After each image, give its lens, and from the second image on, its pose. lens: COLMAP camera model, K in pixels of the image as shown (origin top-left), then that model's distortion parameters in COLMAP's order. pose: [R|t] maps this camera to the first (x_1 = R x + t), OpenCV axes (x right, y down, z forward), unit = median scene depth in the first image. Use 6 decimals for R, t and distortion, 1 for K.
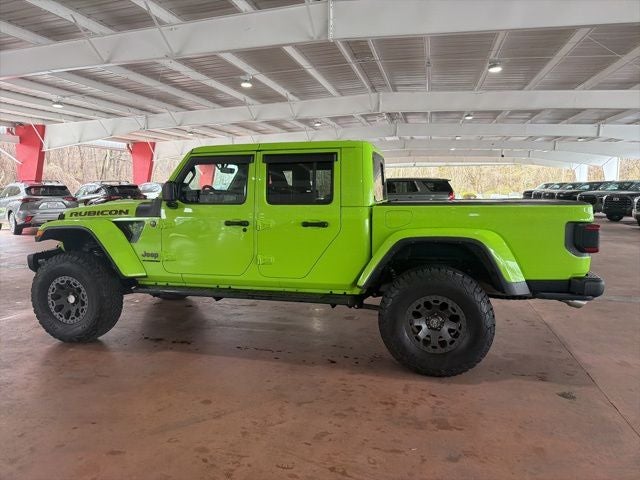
lens RADIAL K [[450.4, 0, 323.2], [0, 450.4, 244.1], [0, 0, 1]] dist [0.053231, -0.067370]
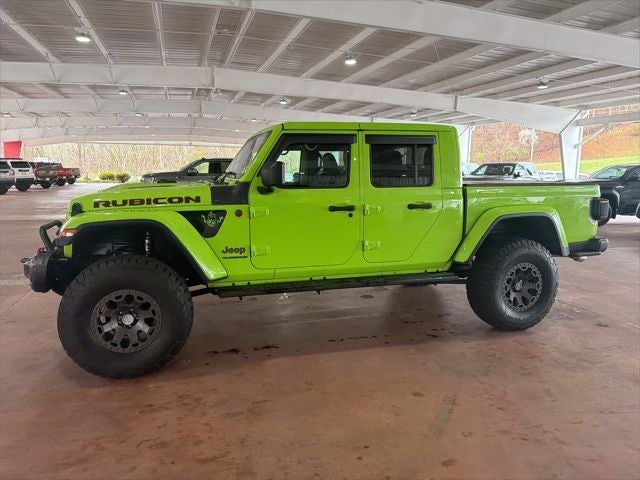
lens RADIAL K [[449.3, 0, 317.9], [0, 449.3, 240.4], [0, 0, 1]] dist [0.059410, -0.079243]
pose [[0.855465, -0.072967, 0.512694, -0.689536], [0.055125, 0.997229, 0.049947, -0.028032], [-0.514918, -0.014465, 0.857117, 0.222487]]
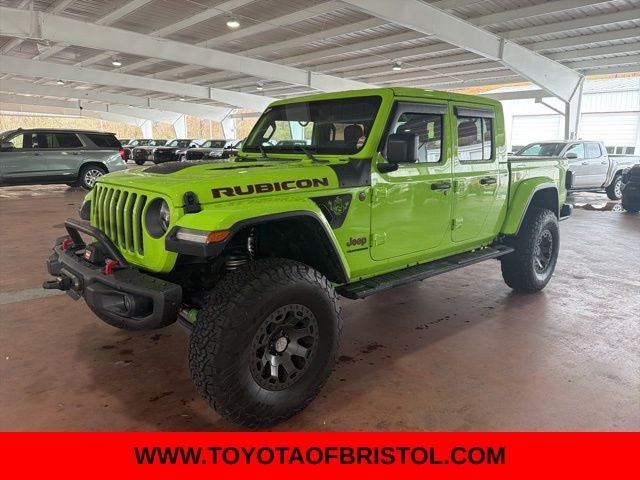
lens RADIAL K [[450.4, 0, 323.2], [0, 450.4, 244.1], [0, 0, 1]] dist [0.053231, -0.067370]
pose [[0.547650, -0.169487, 0.819362, -1.002364], [0.091949, 0.985529, 0.142402, -0.077468], [-0.831640, -0.002647, 0.555309, 0.679703]]
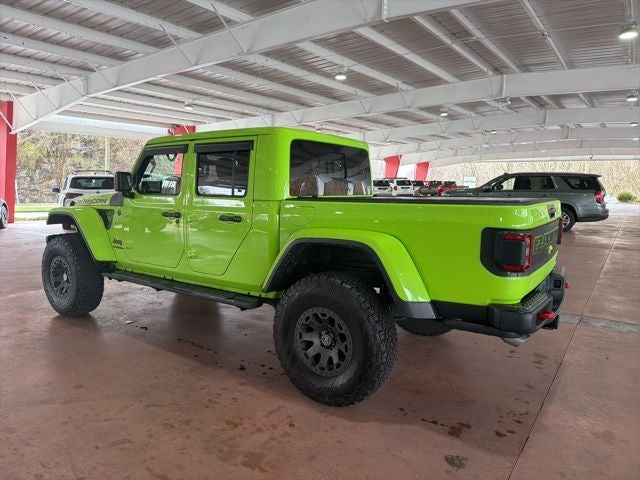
lens RADIAL K [[454.6, 0, 319.8], [0, 454.6, 244.8], [0, 0, 1]] dist [0.068050, -0.086127]
pose [[0.930936, 0.059567, -0.360291, 0.458292], [-0.056732, 0.998219, 0.018449, -0.016092], [0.360749, 0.003266, 0.932657, 0.174288]]
